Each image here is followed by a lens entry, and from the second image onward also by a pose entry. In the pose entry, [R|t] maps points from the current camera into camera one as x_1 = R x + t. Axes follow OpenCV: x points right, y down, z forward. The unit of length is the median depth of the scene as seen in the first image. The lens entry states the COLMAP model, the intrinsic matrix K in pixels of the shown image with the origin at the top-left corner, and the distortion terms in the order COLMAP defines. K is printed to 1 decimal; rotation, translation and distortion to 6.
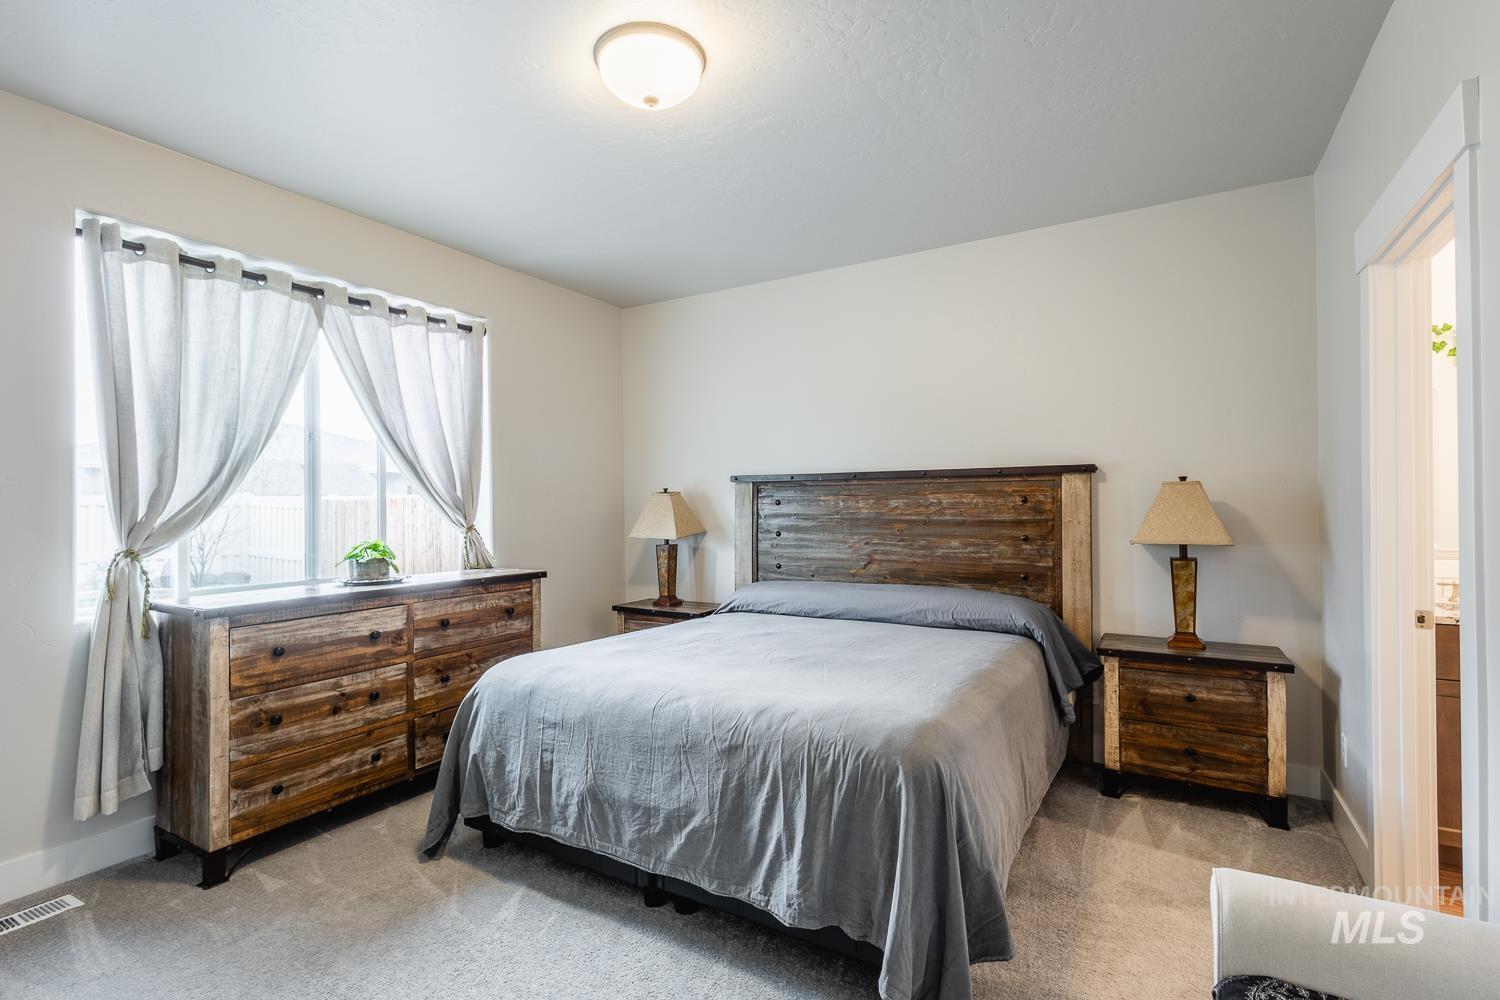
lens RADIAL K [[701.5, 0, 747.1], [0, 701.5, 499.6], [0, 0, 1]] dist [0.003197, -0.000315]
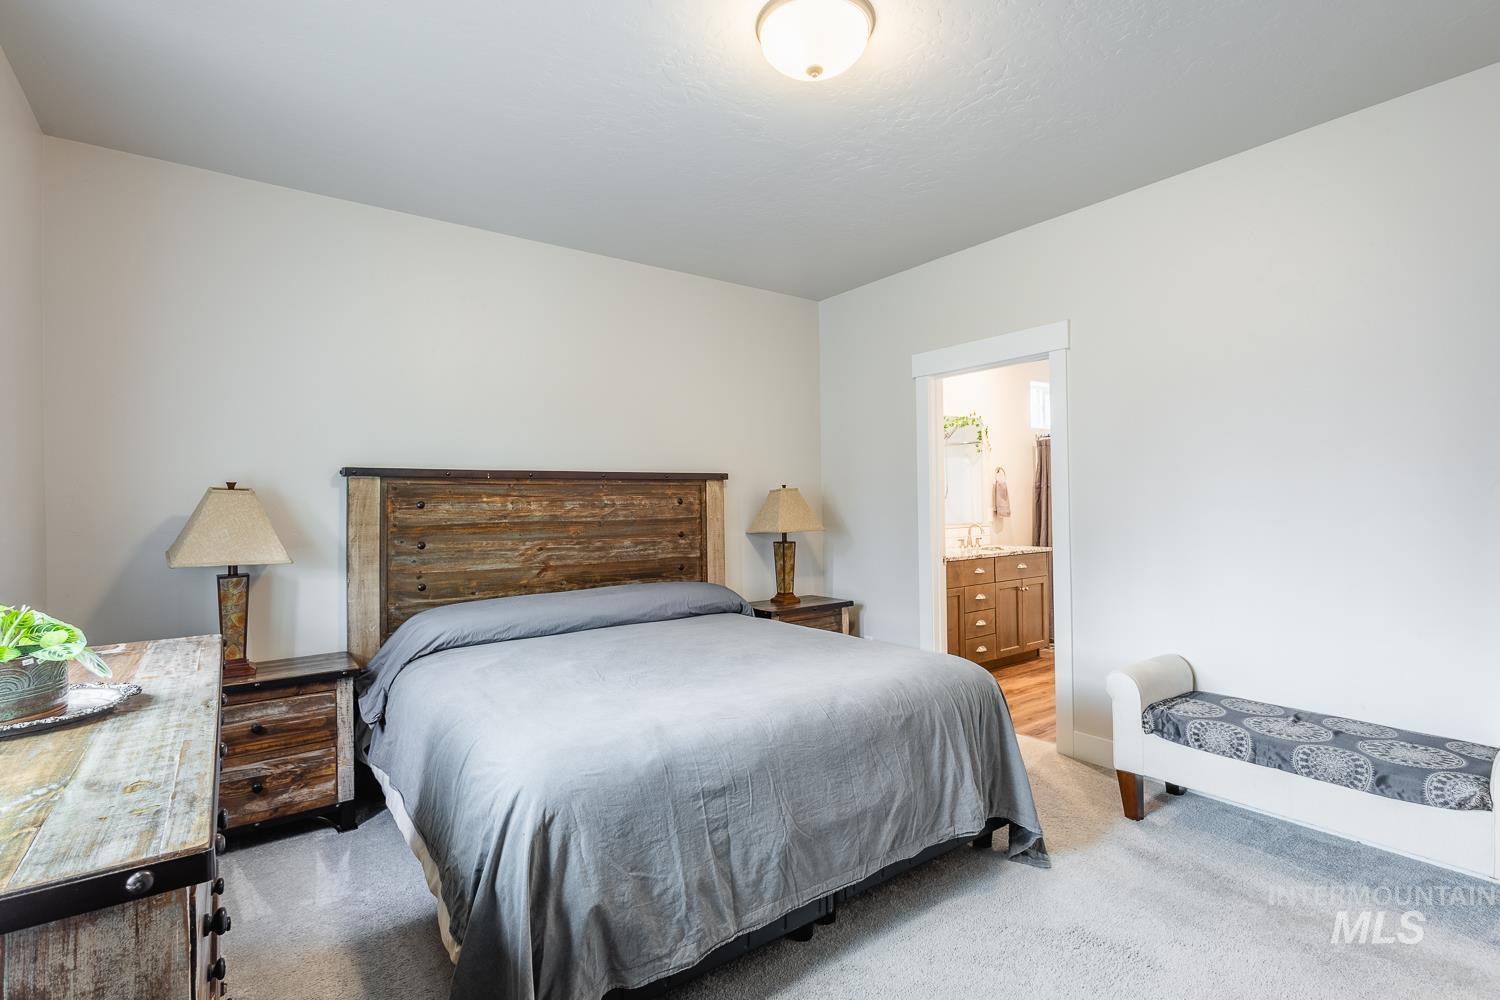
lens RADIAL K [[701.5, 0, 747.1], [0, 701.5, 499.6], [0, 0, 1]] dist [0.003197, -0.000315]
pose [[0.386355, 0.006569, 0.922327, -0.647486], [0.004785, 0.999947, -0.009126, 0.008612], [-0.922338, 0.007939, 0.386303, 0.454519]]
